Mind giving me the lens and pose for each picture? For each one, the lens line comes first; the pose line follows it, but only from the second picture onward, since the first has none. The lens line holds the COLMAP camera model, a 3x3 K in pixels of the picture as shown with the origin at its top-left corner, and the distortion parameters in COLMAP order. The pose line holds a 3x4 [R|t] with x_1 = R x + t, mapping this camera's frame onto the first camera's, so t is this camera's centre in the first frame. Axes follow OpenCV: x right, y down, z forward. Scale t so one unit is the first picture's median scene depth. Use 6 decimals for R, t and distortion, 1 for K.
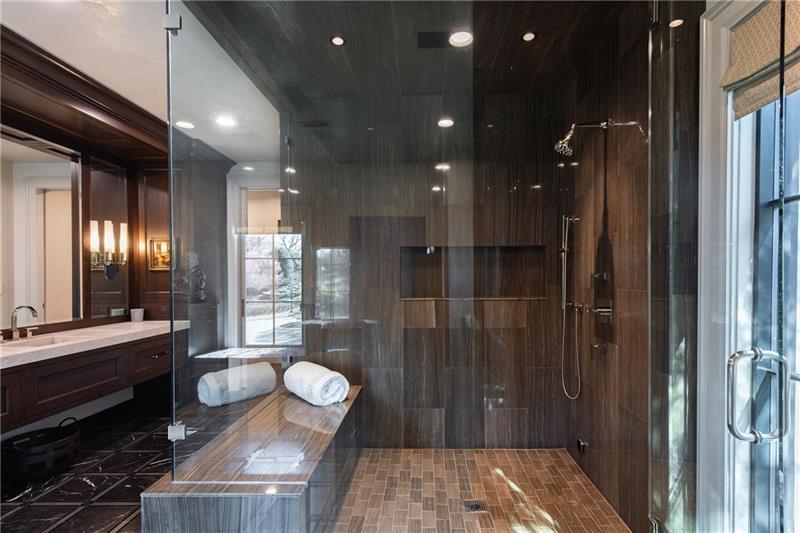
lens RADIAL K [[424.4, 0, 402.6], [0, 424.4, 274.2], [0, 0, 1]] dist [0.008132, 0.000349]
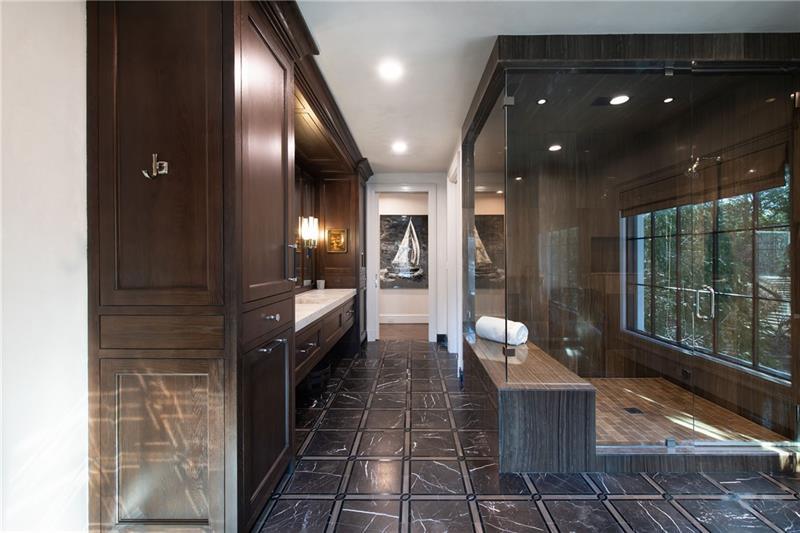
lens RADIAL K [[341.4, 0, 401.5], [0, 341.4, 259.2], [0, 0, 1]] dist [-0.001285, -0.000168]
pose [[0.999650, 0.012422, 0.023376, -0.586615], [-0.012344, 0.999918, -0.003494, 0.021517], [-0.023417, 0.003204, 0.999721, -0.160410]]
